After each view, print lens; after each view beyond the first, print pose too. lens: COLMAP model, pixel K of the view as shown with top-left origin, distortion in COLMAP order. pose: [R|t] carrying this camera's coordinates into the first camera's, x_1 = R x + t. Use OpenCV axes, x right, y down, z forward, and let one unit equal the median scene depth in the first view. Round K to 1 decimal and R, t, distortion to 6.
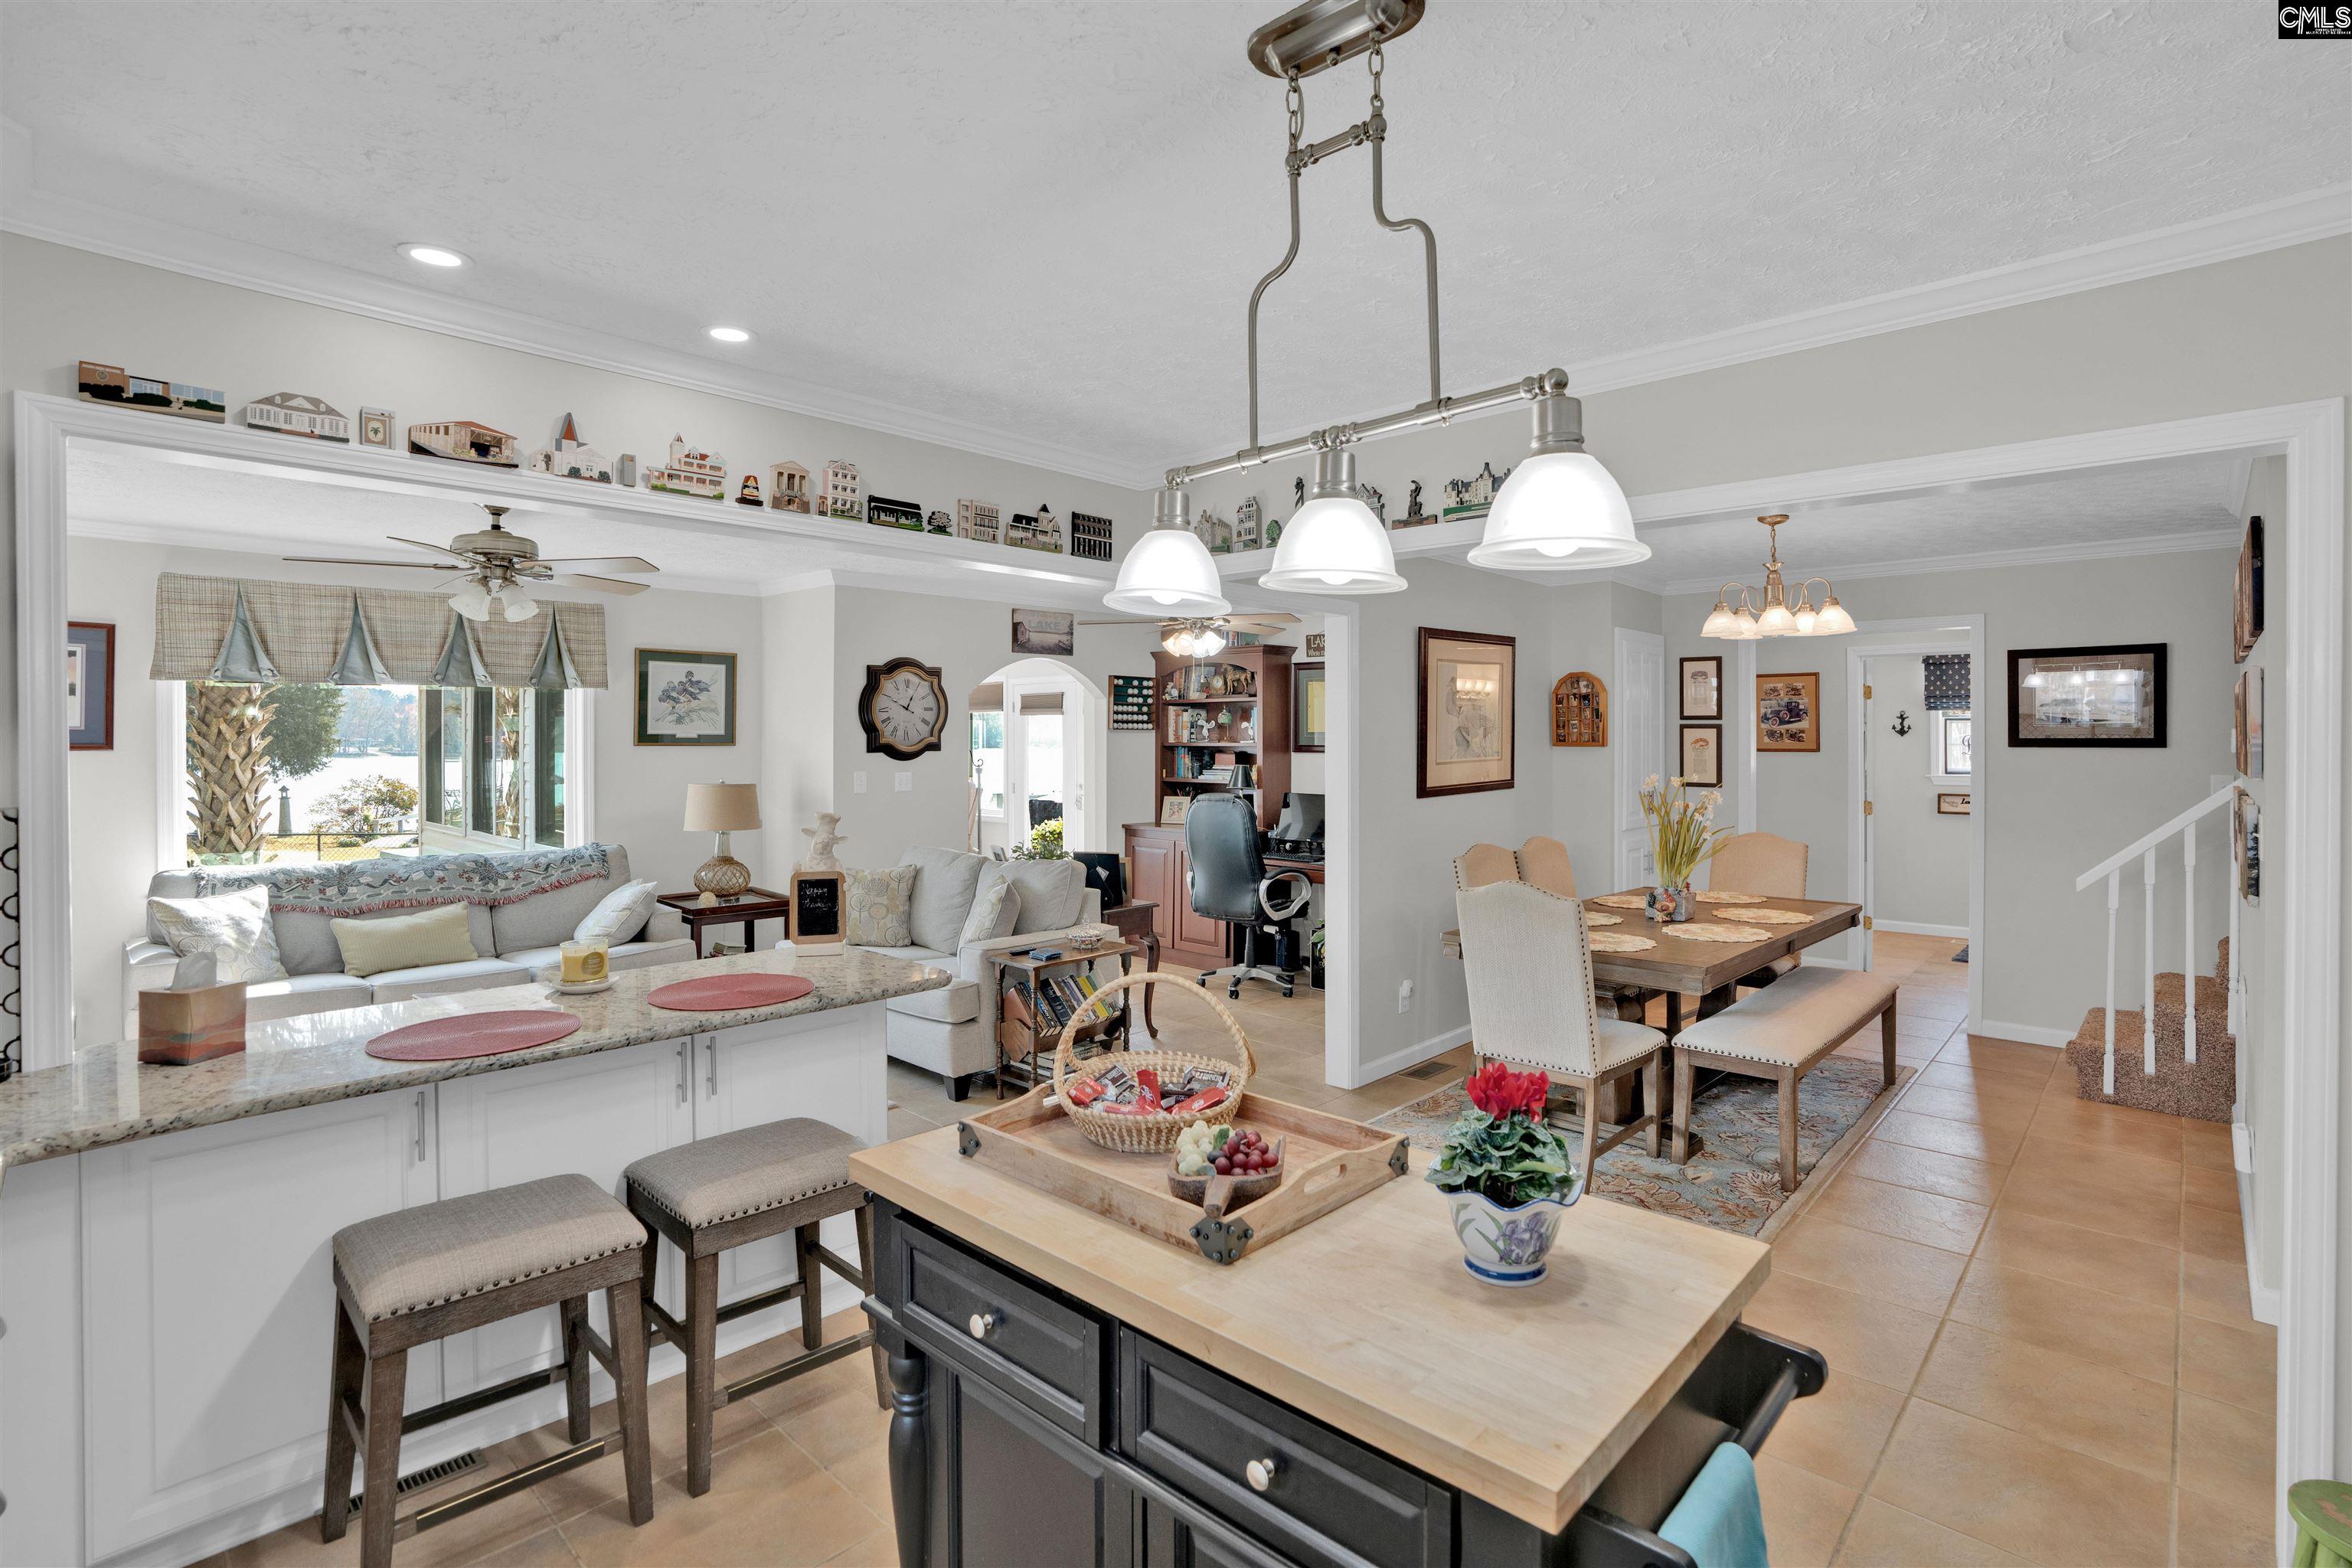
lens RADIAL K [[1156.2, 0, 1179.9], [0, 1156.2, 736.2], [0, 0, 1]] dist [-0.067481, 0.035311]
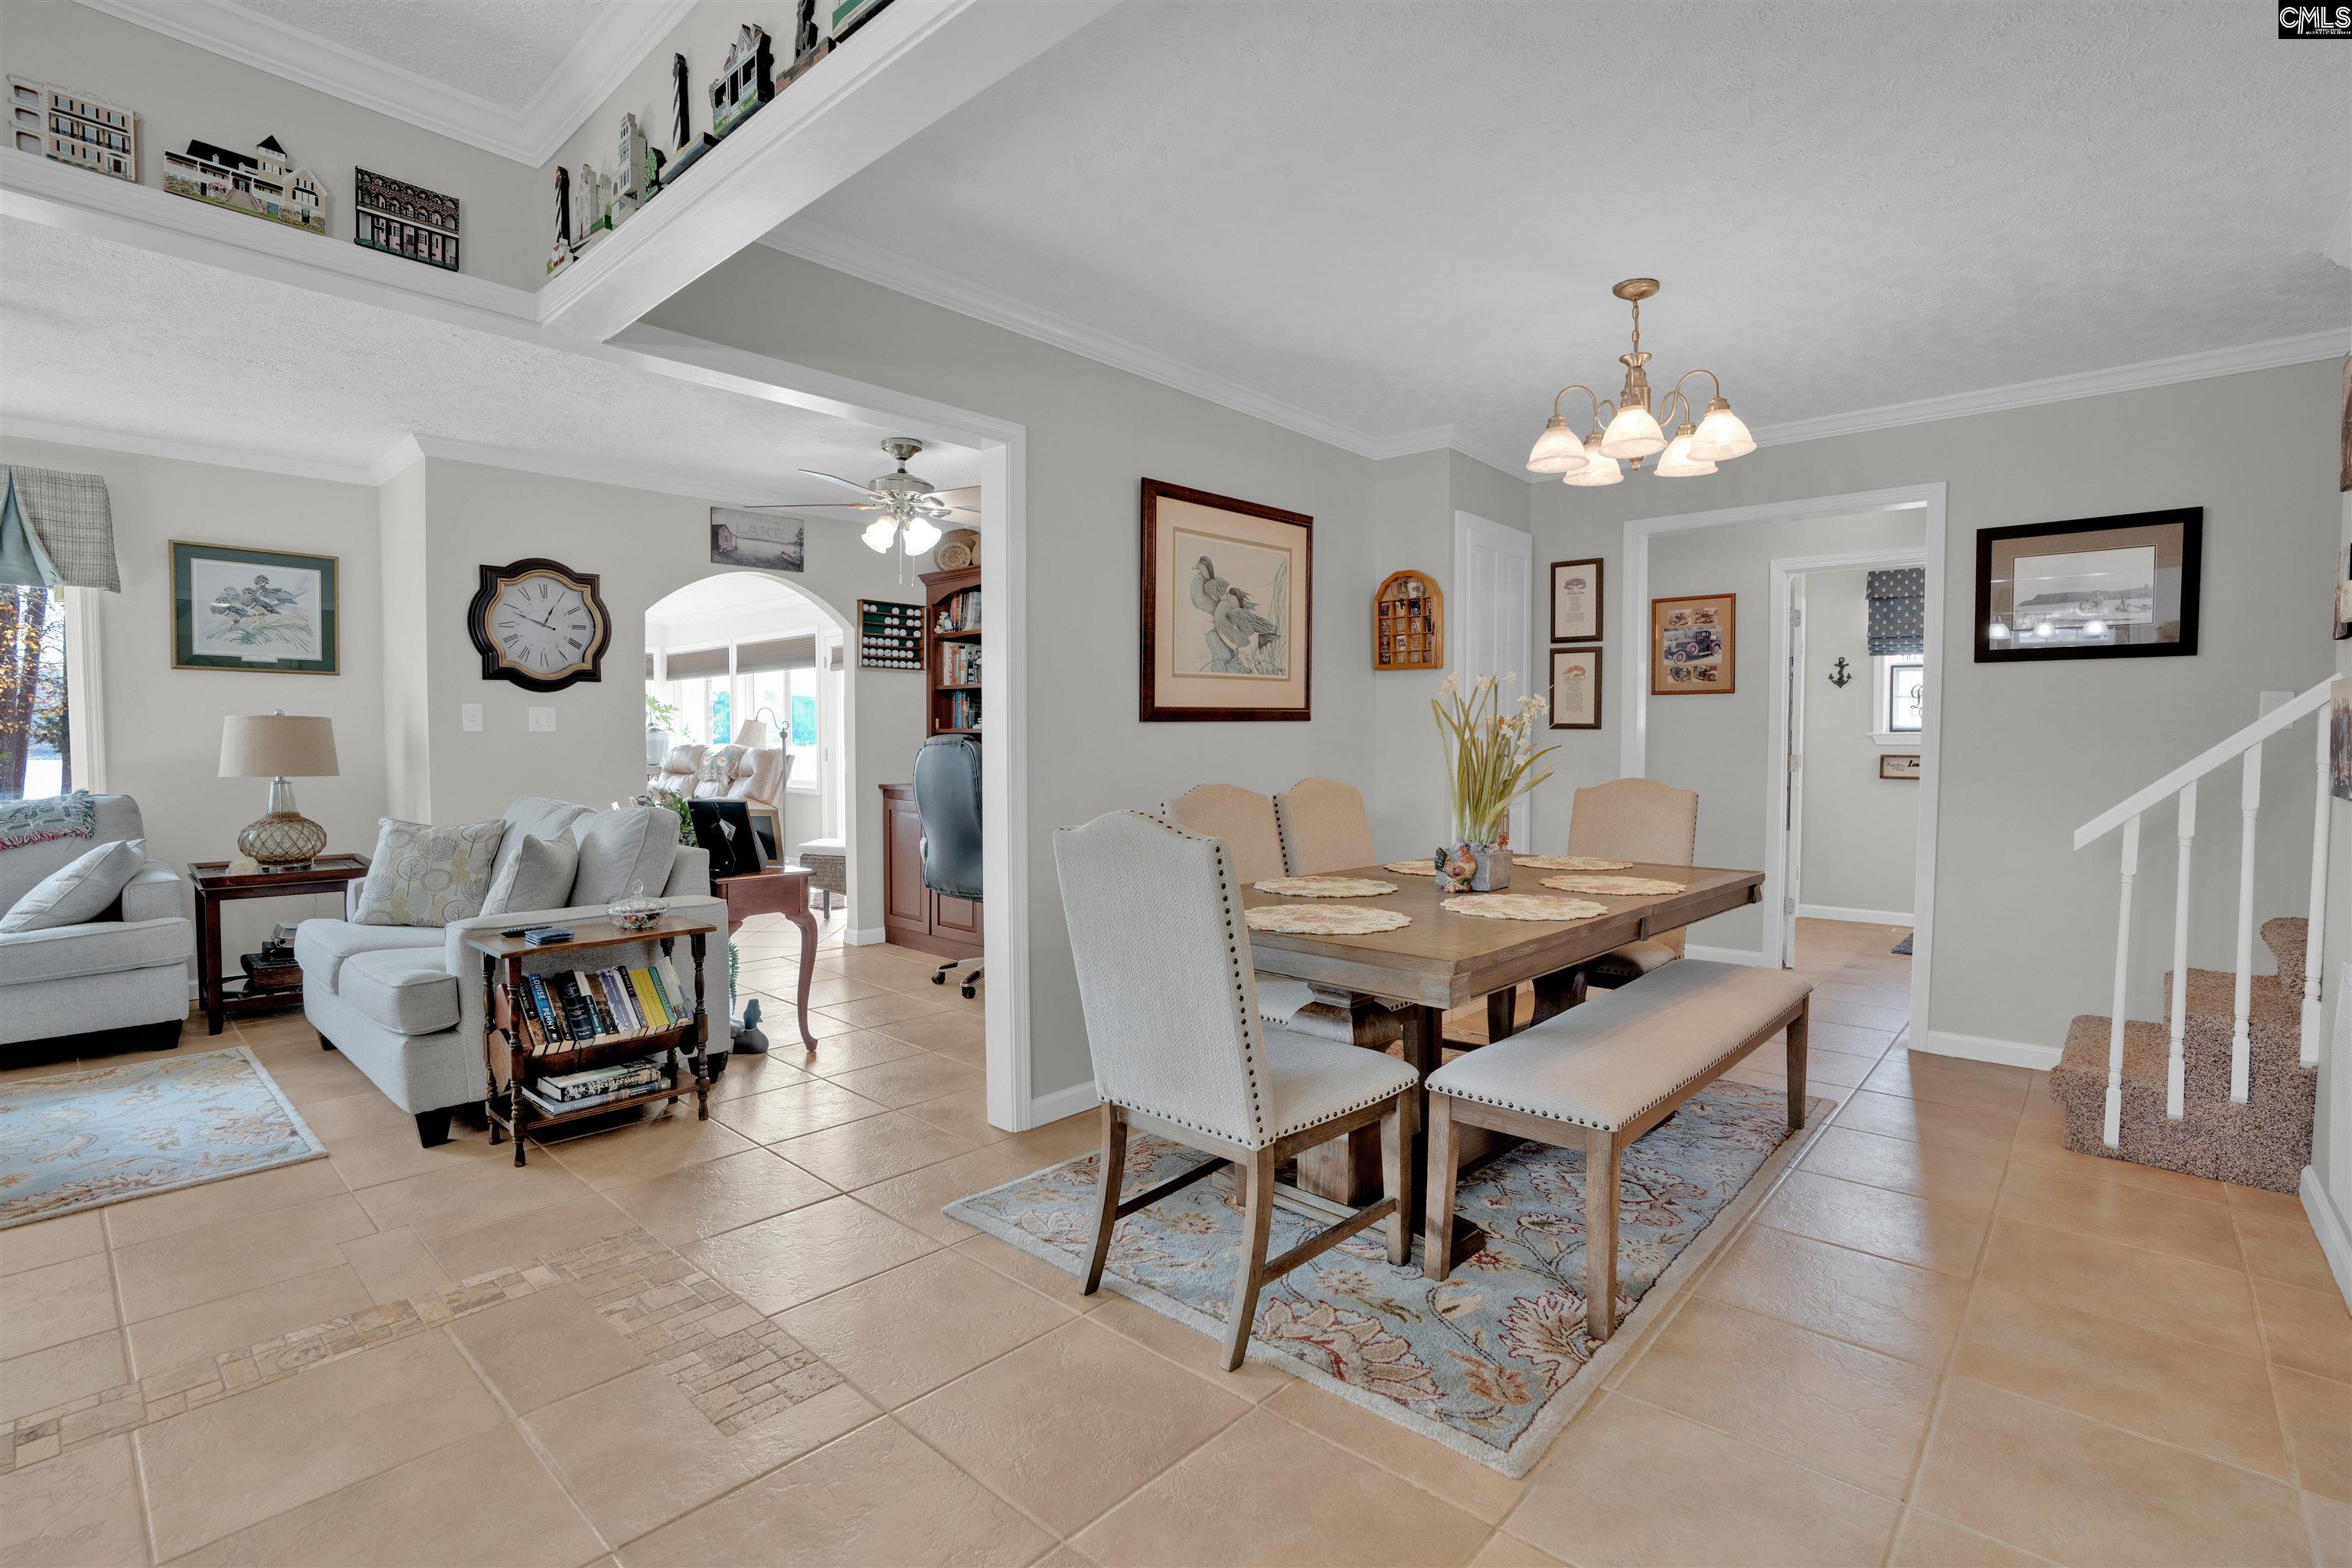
lens RADIAL K [[1097.8, 0, 1181.0], [0, 1097.8, 787.5], [0, 0, 1]] dist [-0.063588, 0.029097]
pose [[0.999958, 0.001117, 0.009096, 0.235354], [-0.001498, 0.999117, 0.041977, 0.069194], [-0.009041, -0.041989, 0.999077, 0.338378]]
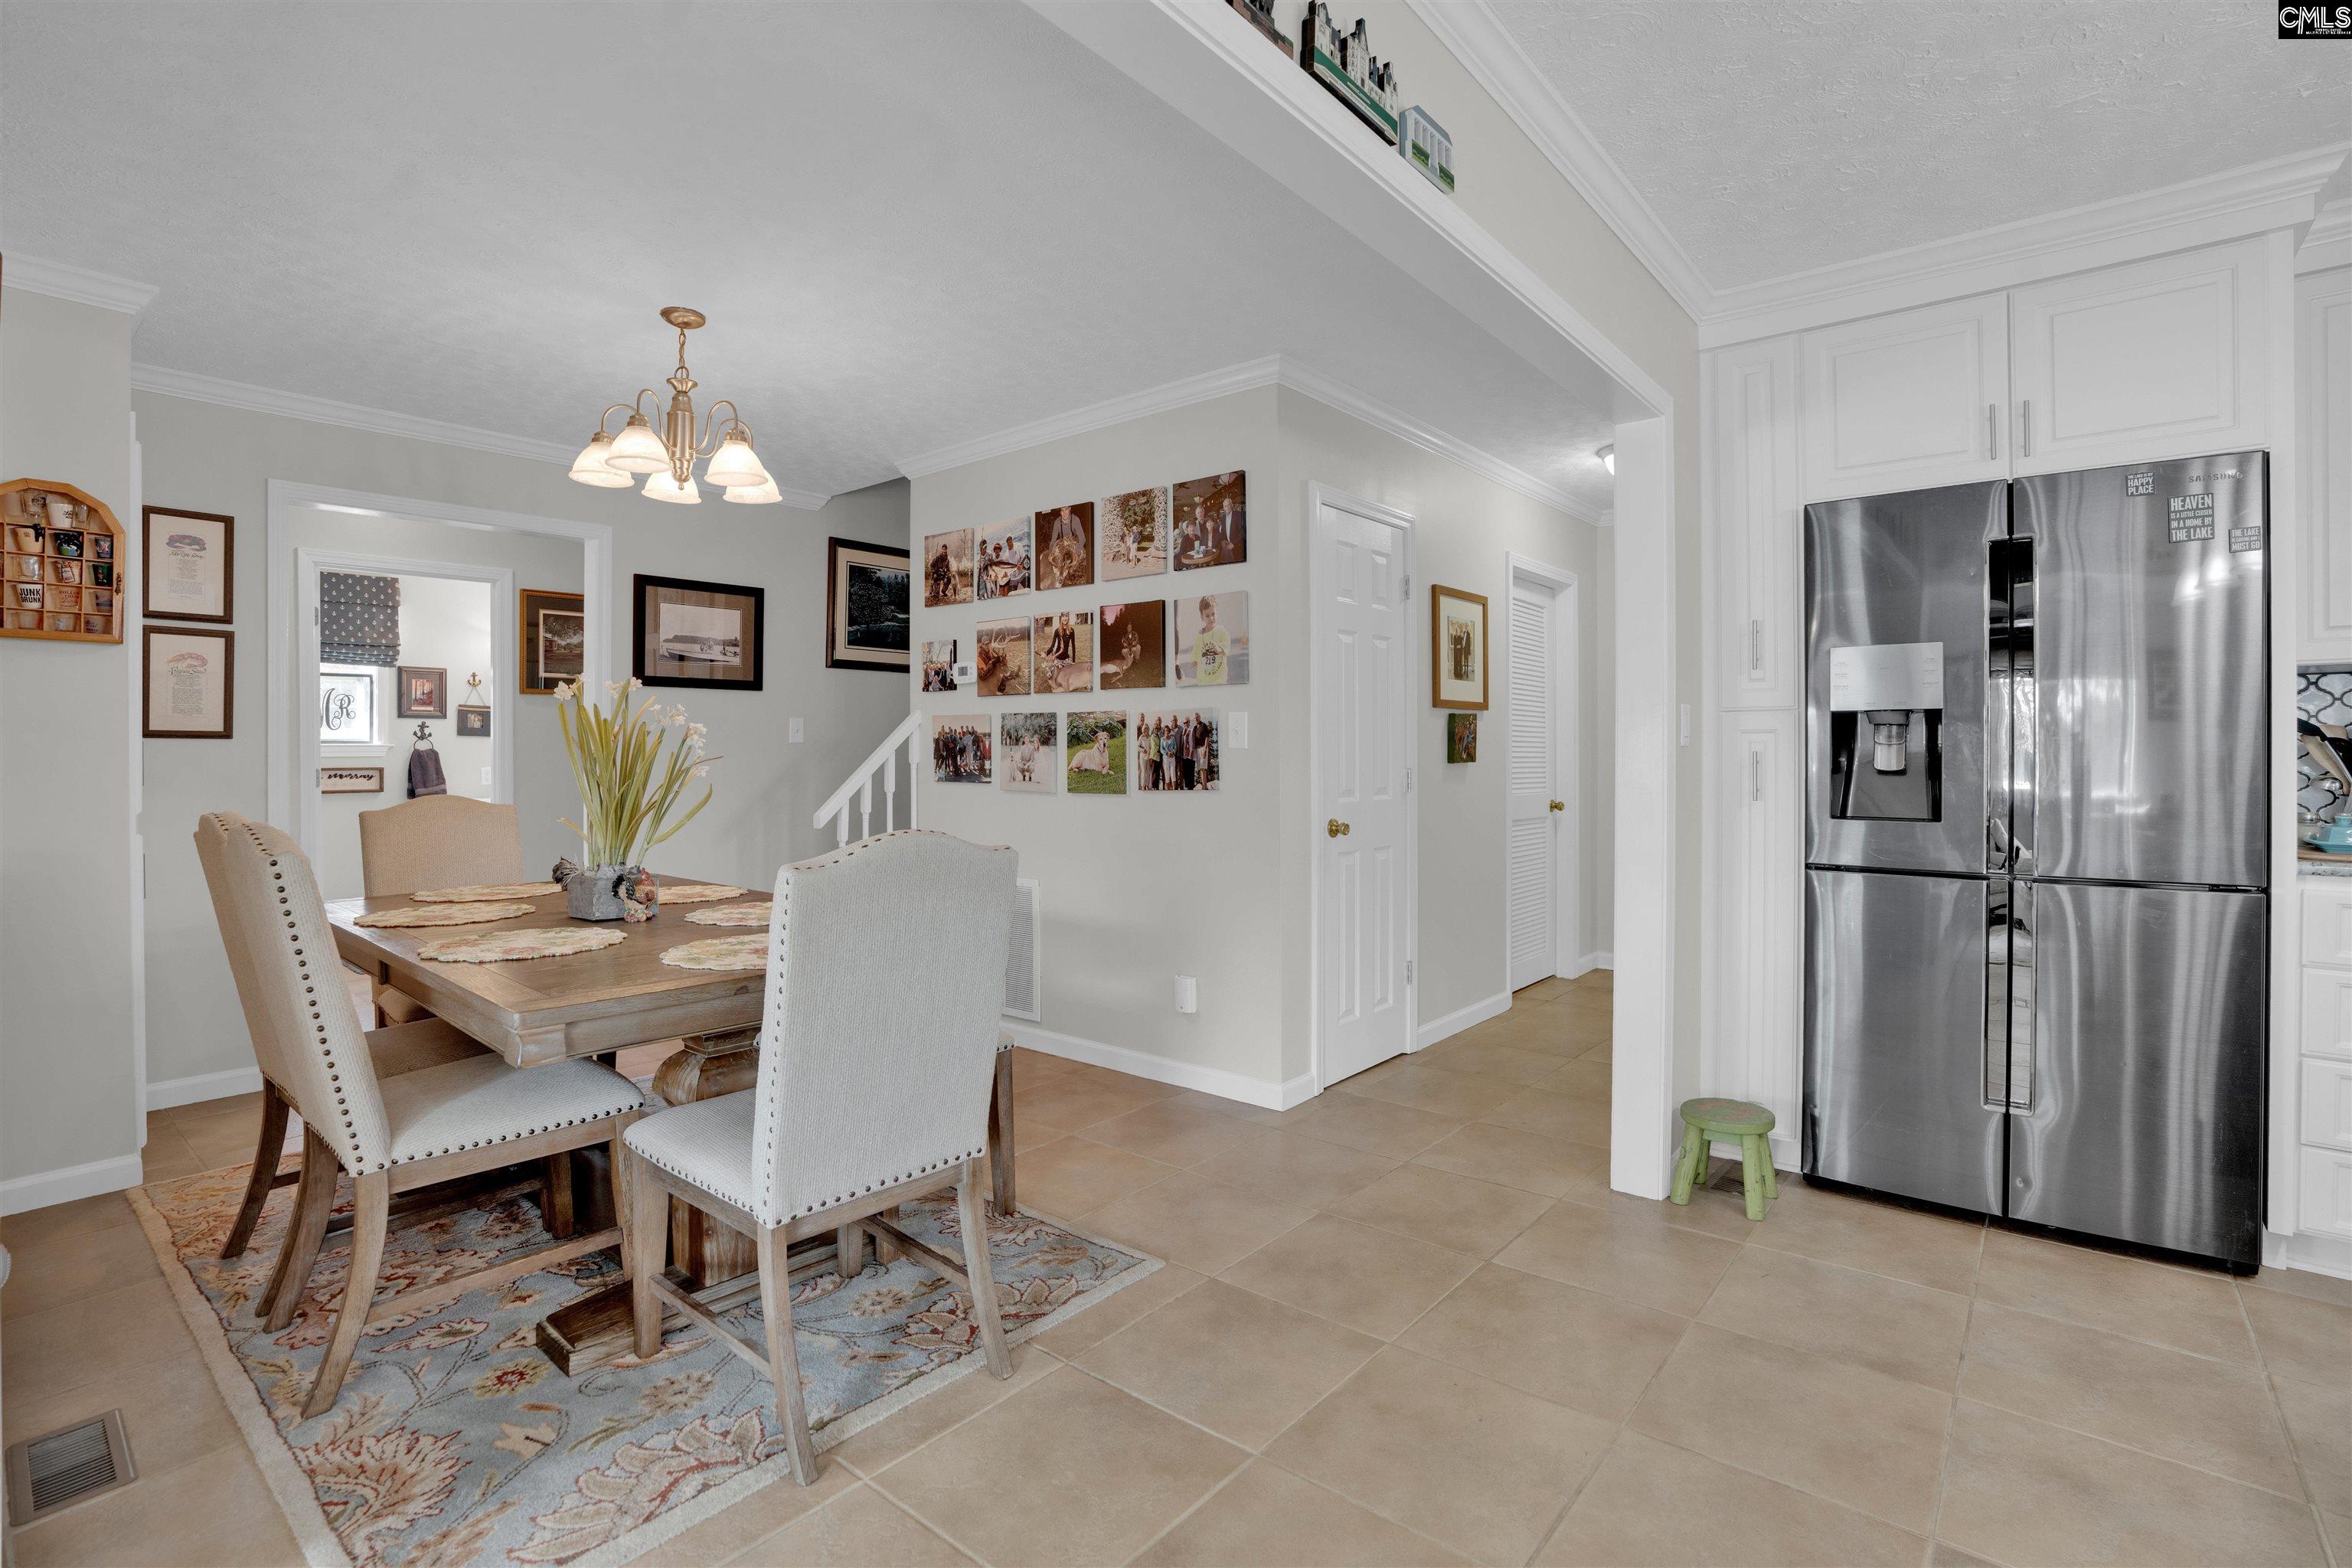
lens RADIAL K [[1103.1, 0, 1181.6], [0, 1103.1, 758.3], [0, 0, 1]] dist [-0.001057, -0.000126]
pose [[-0.034386, -0.006417, 0.999388, -0.148762], [0.006174, 0.999959, 0.006633, 0.069966], [-0.999390, 0.006398, -0.034345, 0.672938]]
